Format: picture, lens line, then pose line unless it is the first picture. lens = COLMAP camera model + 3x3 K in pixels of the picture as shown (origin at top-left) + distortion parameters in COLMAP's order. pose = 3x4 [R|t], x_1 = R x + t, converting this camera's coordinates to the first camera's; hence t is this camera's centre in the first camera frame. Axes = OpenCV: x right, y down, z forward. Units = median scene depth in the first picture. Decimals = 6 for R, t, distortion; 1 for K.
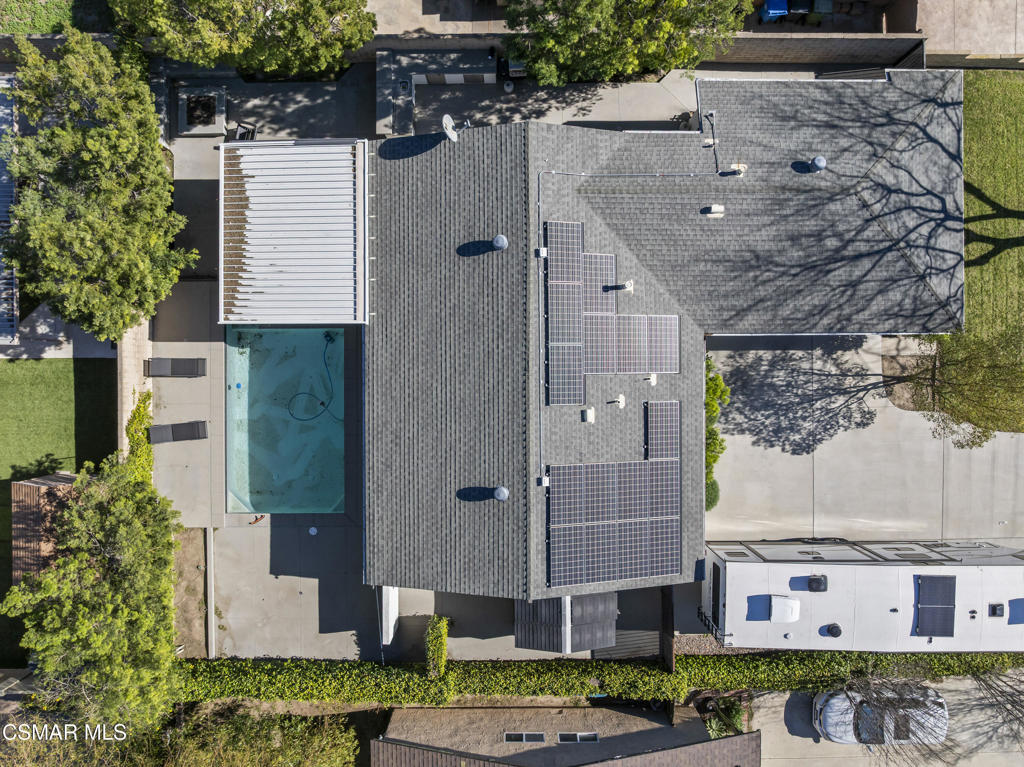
lens RADIAL K [[733.3, 0, 512.0], [0, 733.3, 383.5], [0, 0, 1]] dist [-0.004652, -0.055602]
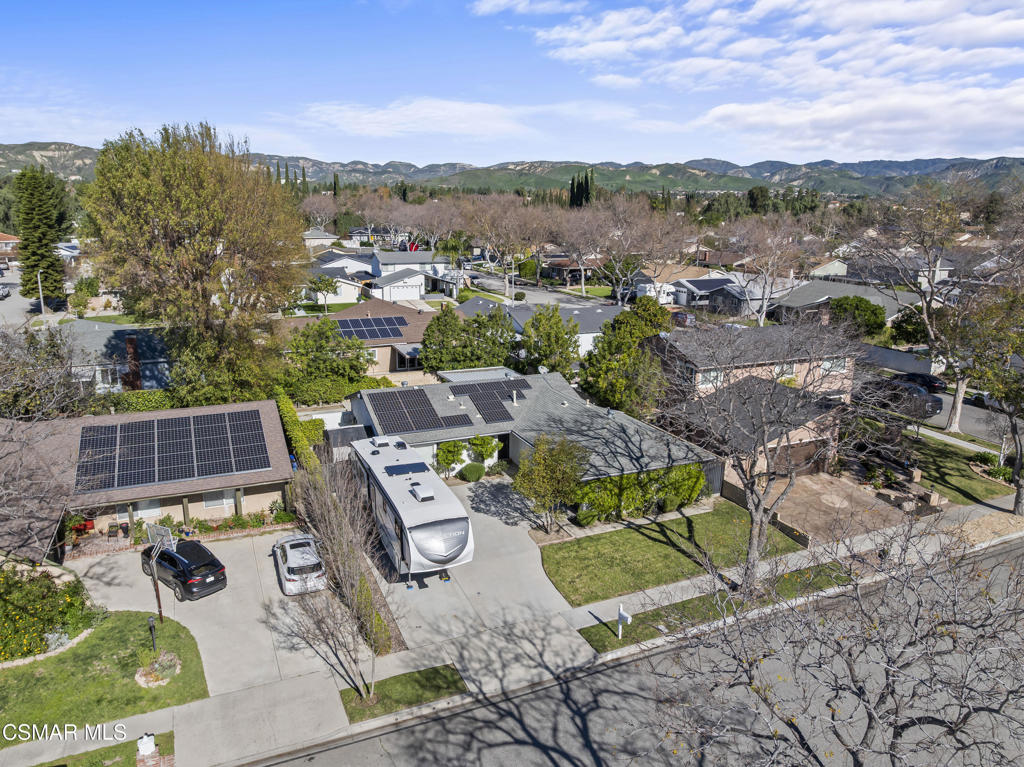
lens RADIAL K [[733.3, 0, 512.0], [0, 733.3, 383.5], [0, 0, 1]] dist [-0.004652, -0.055602]
pose [[0.394284, 0.215545, -0.893353, 1.716360], [-0.918400, 0.057631, -0.391433, 0.597395], [-0.032886, 0.974792, 0.220680, 0.415951]]
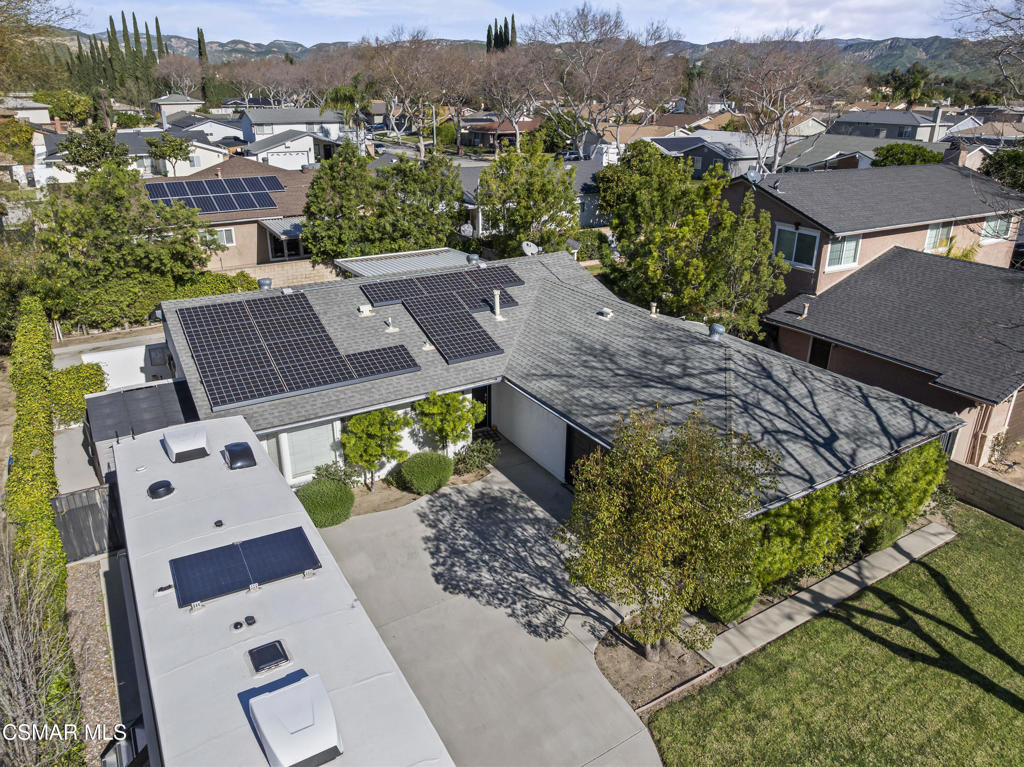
lens RADIAL K [[733.3, 0, 512.0], [0, 733.3, 383.5], [0, 0, 1]] dist [-0.004652, -0.055602]
pose [[0.509697, 0.318614, -0.799183, 0.871337], [-0.859928, 0.159431, -0.484877, 0.318891], [-0.027074, 0.934380, 0.355247, 0.619966]]
